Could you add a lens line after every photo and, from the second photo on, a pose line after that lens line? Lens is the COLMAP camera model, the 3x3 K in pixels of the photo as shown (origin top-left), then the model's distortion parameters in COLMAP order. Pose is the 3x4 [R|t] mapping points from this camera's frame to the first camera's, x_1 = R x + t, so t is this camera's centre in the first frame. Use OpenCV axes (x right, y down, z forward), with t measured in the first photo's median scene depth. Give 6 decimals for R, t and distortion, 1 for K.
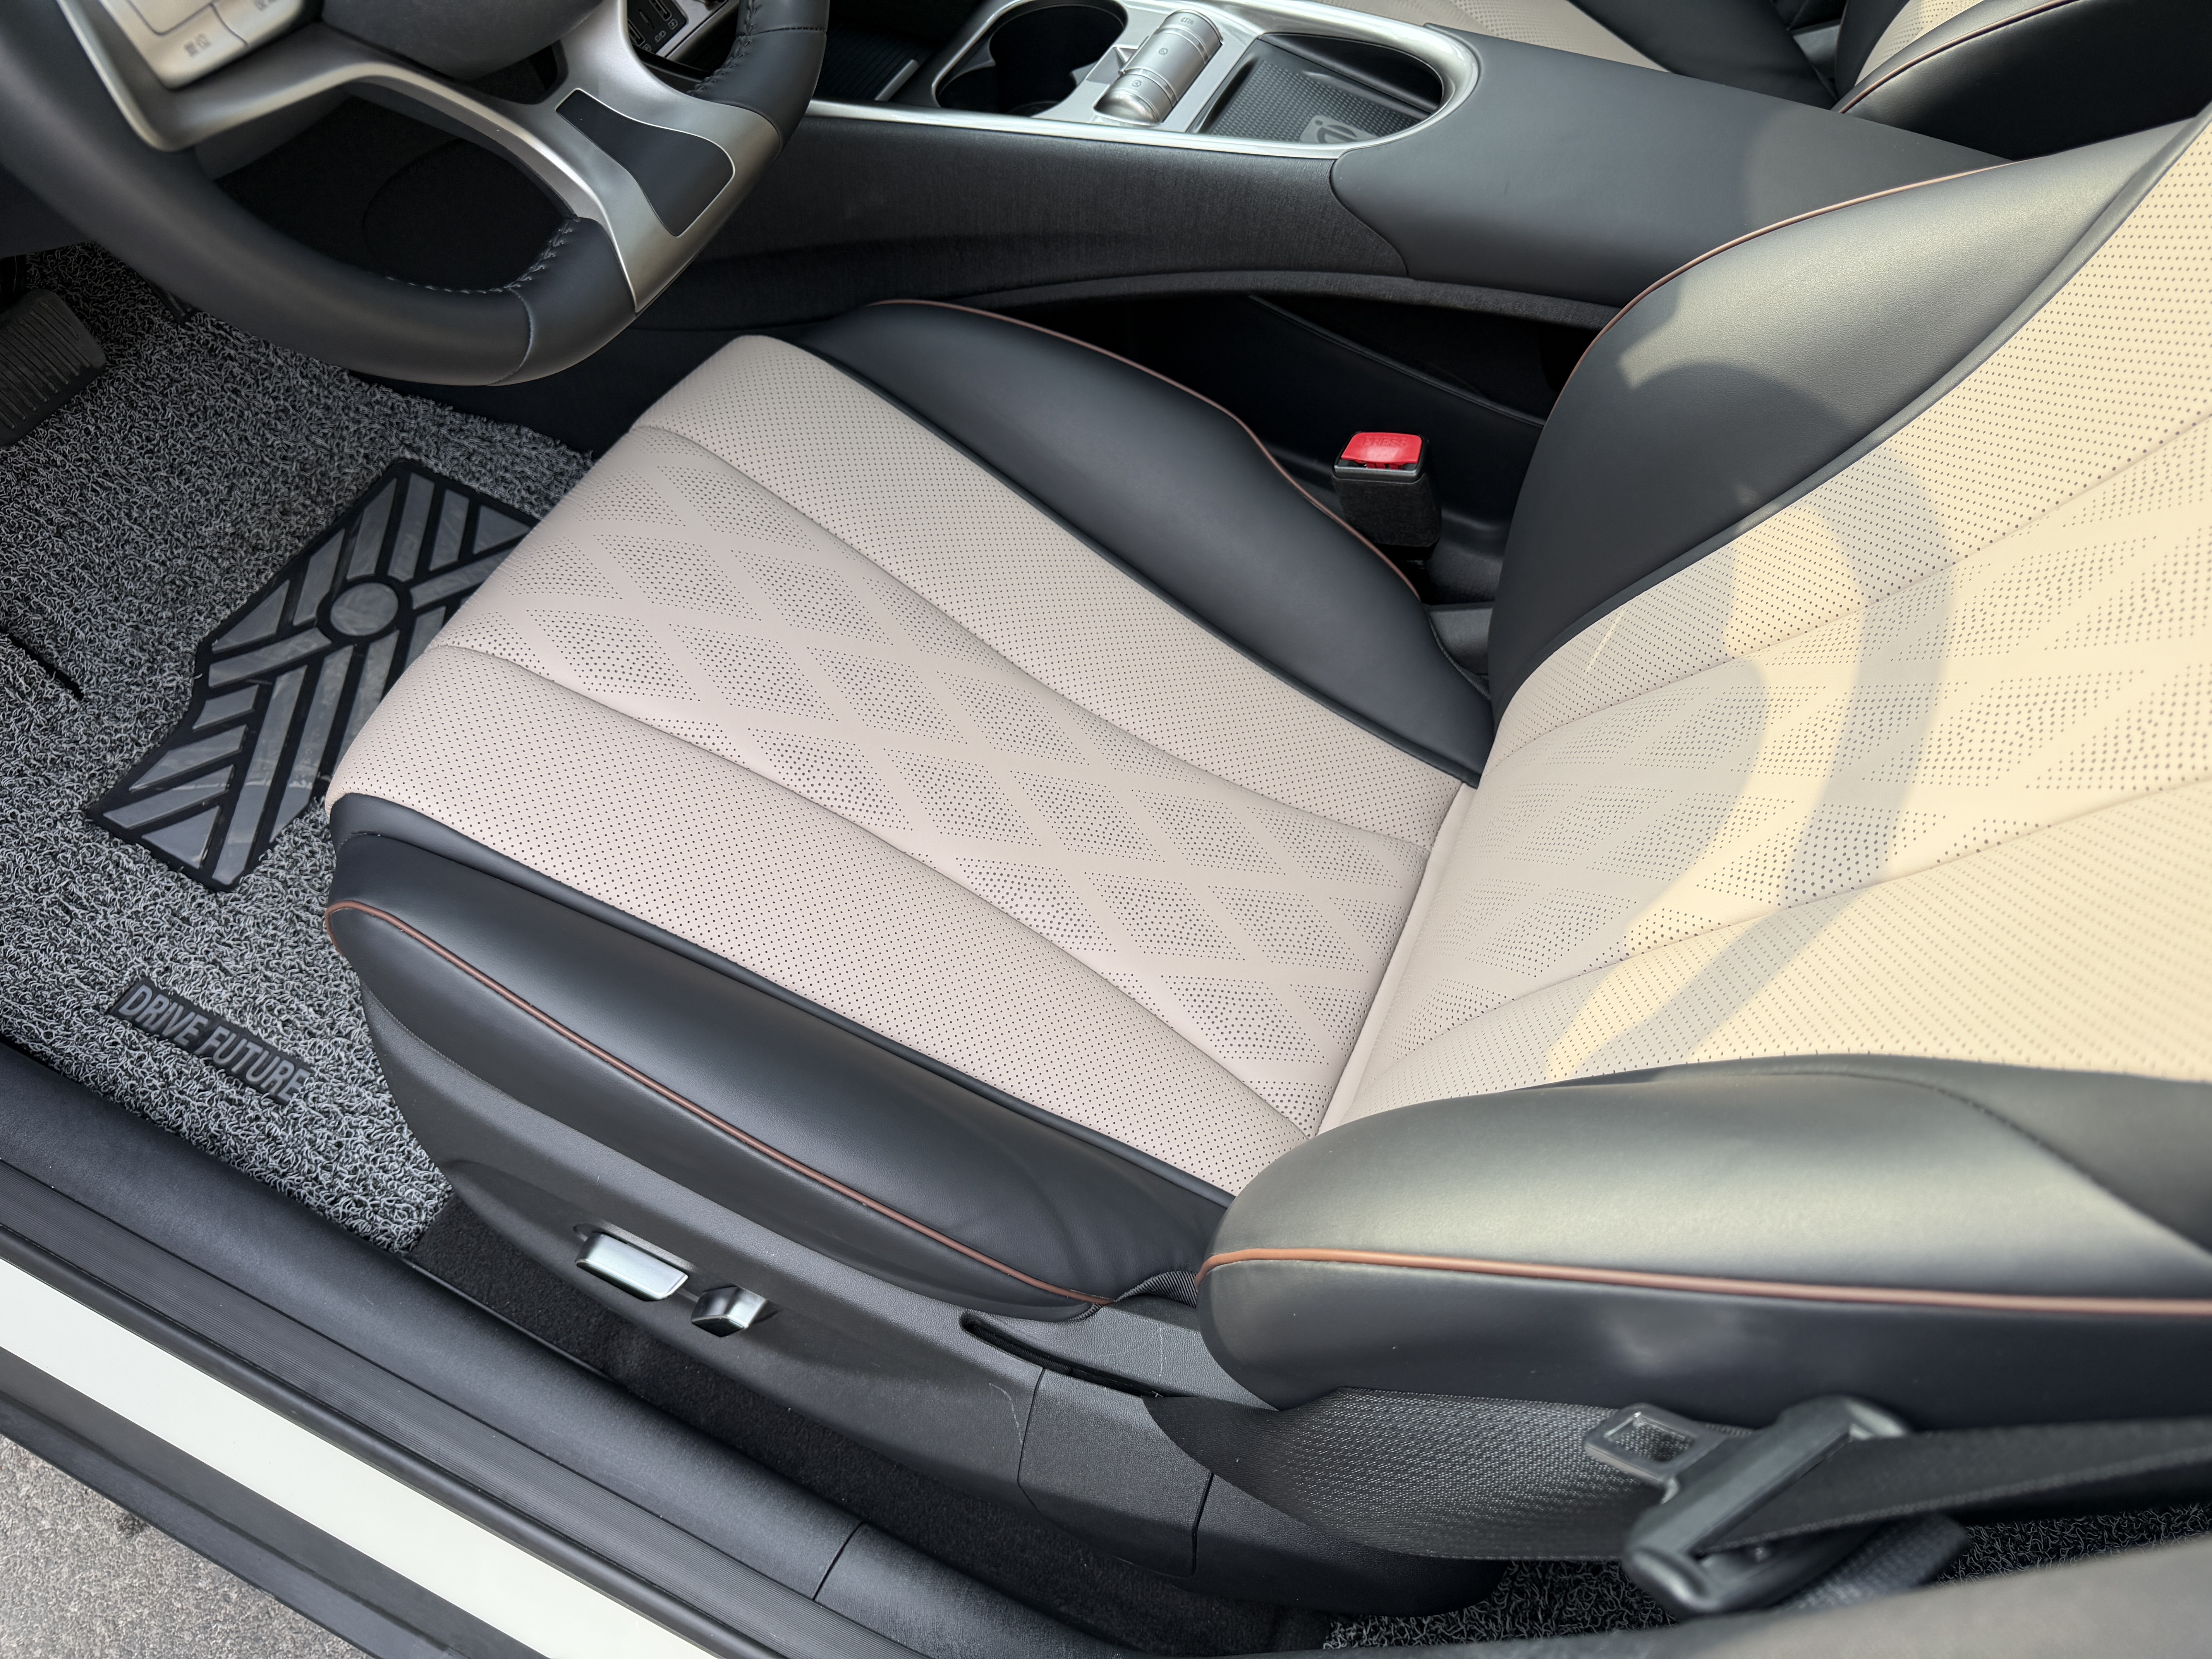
lens RADIAL K [[1574.7, 0, 1101.0], [0, 1574.7, 788.0], [0, 0, 1]] dist [0.014541, -0.038854]
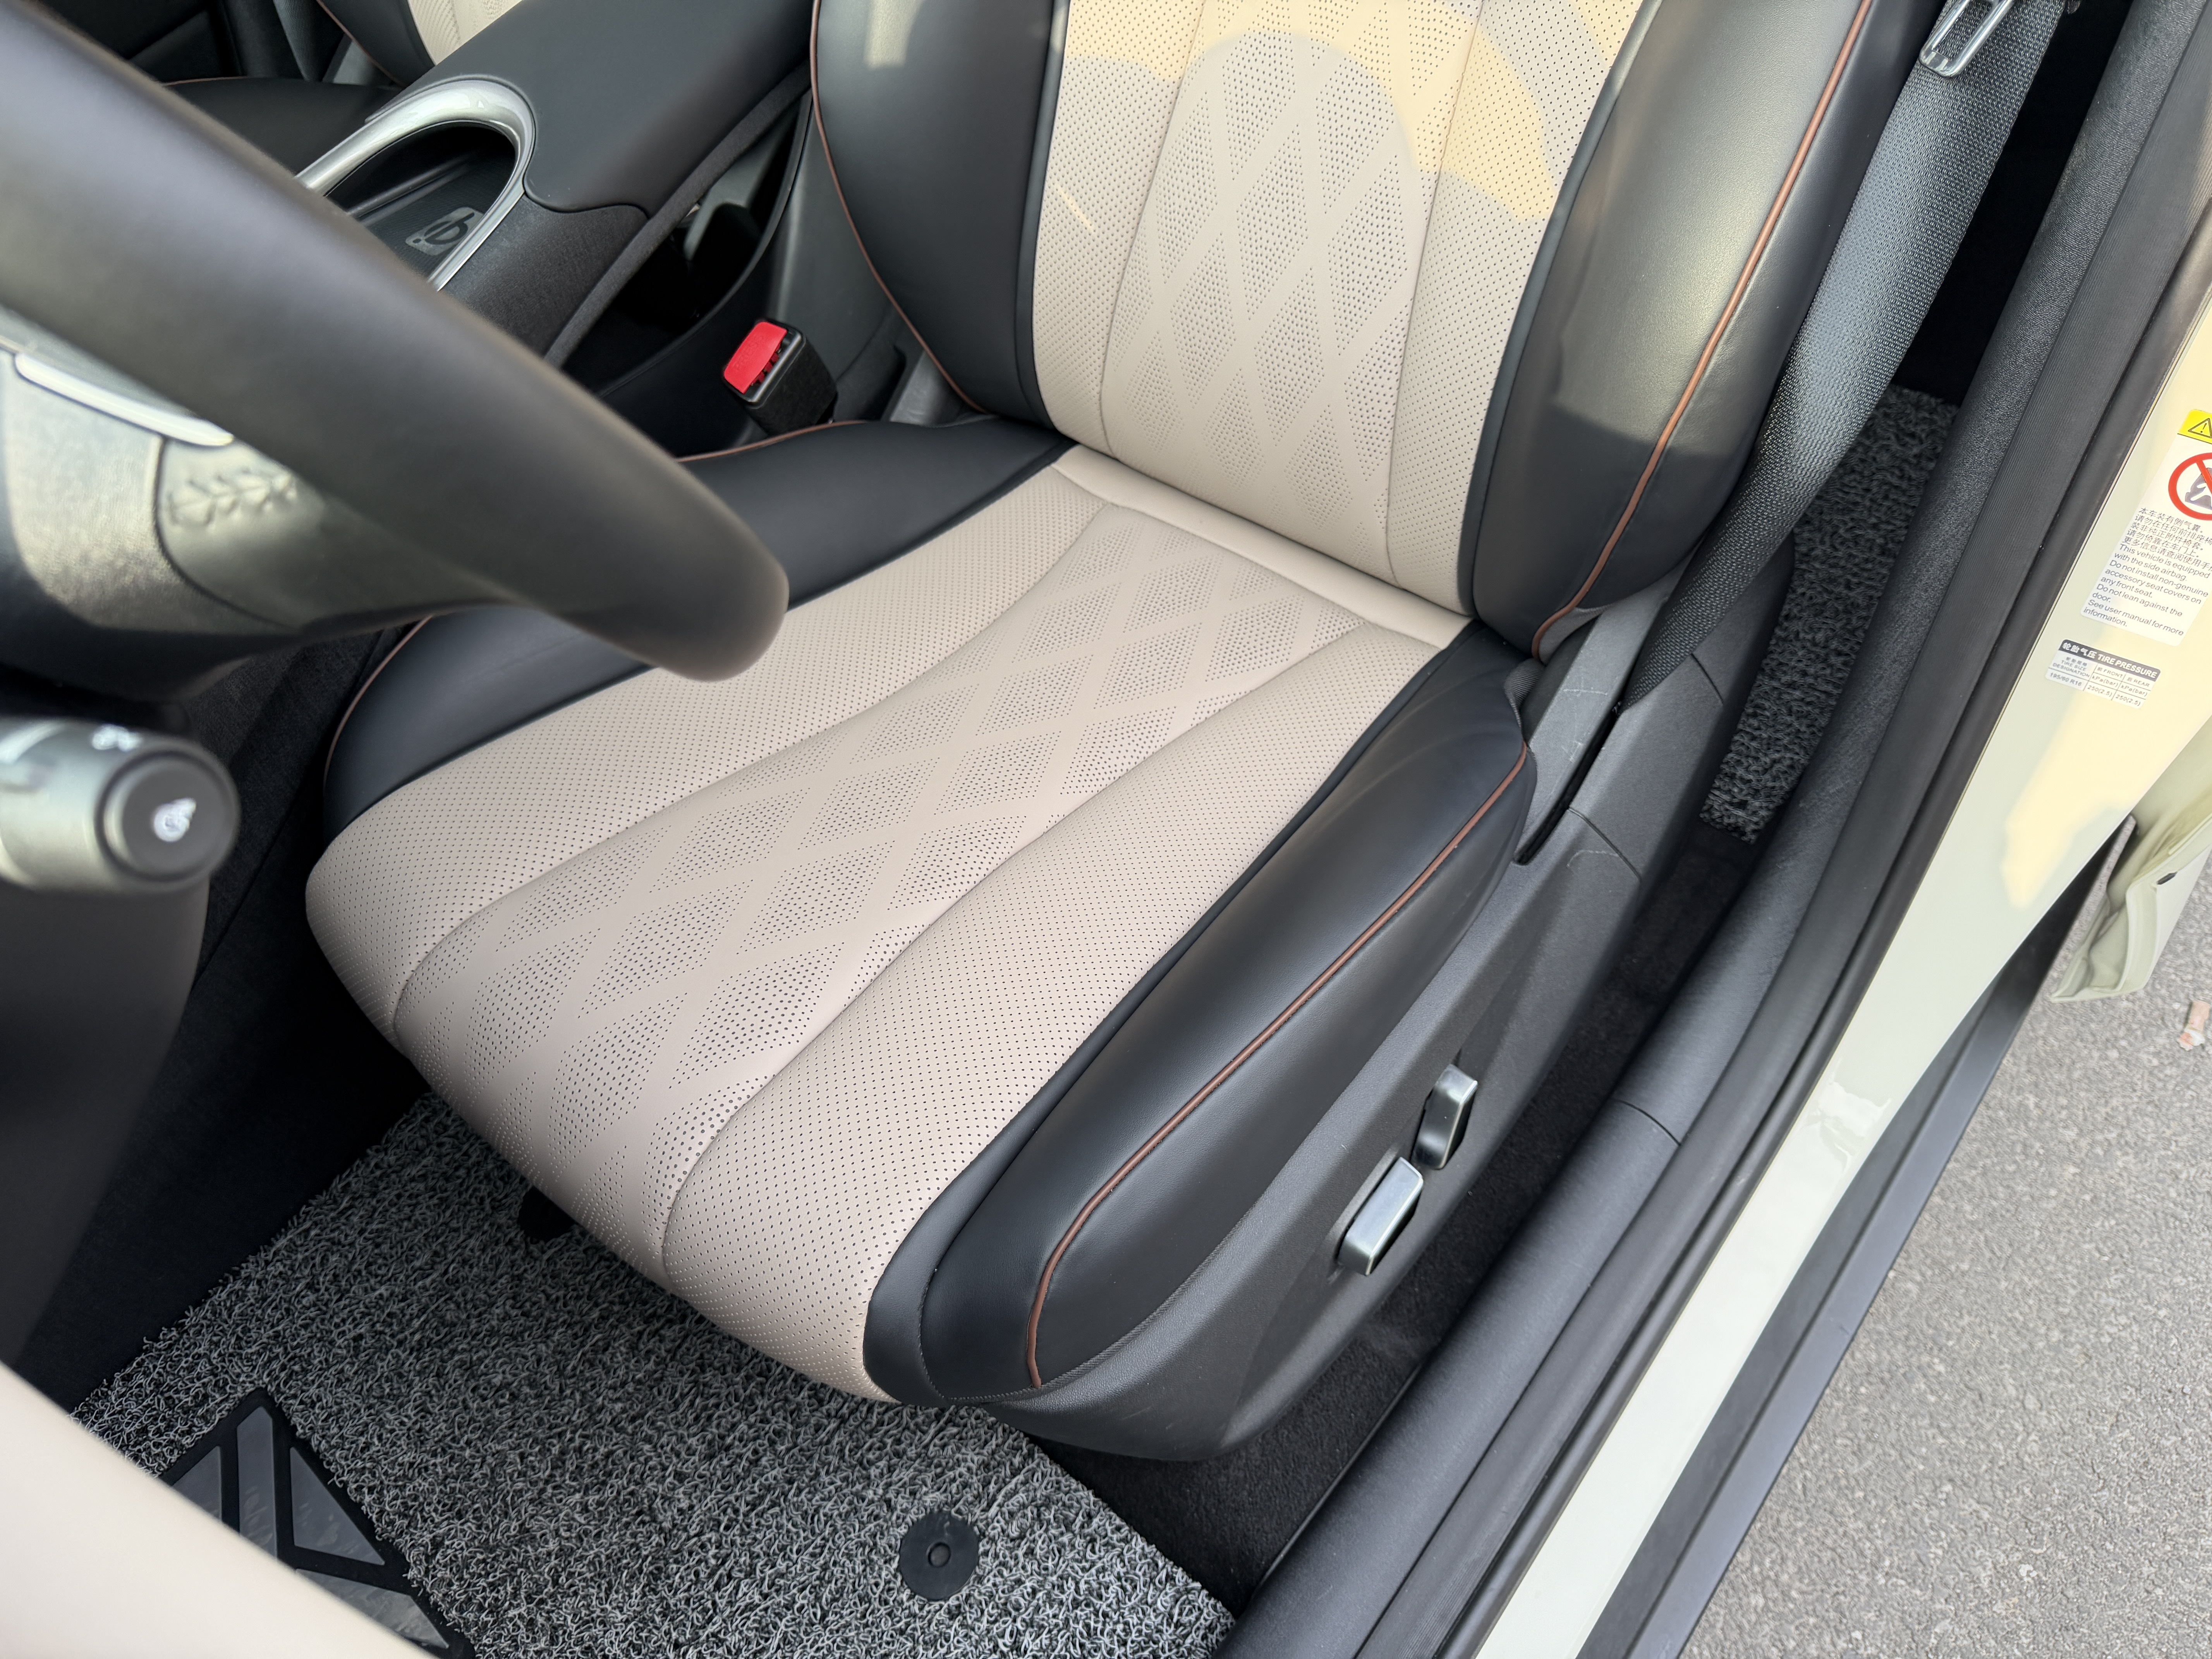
lens RADIAL K [[1574.7, 0, 1092.6], [0, 1574.7, 819.7], [0, 0, 1]] dist [0.014541, -0.038854]
pose [[0.239599, -0.830085, 0.503540, -0.620381], [0.873222, 0.410943, 0.261935, -0.196357], [-0.424354, 0.376943, 0.823309, 0.201384]]
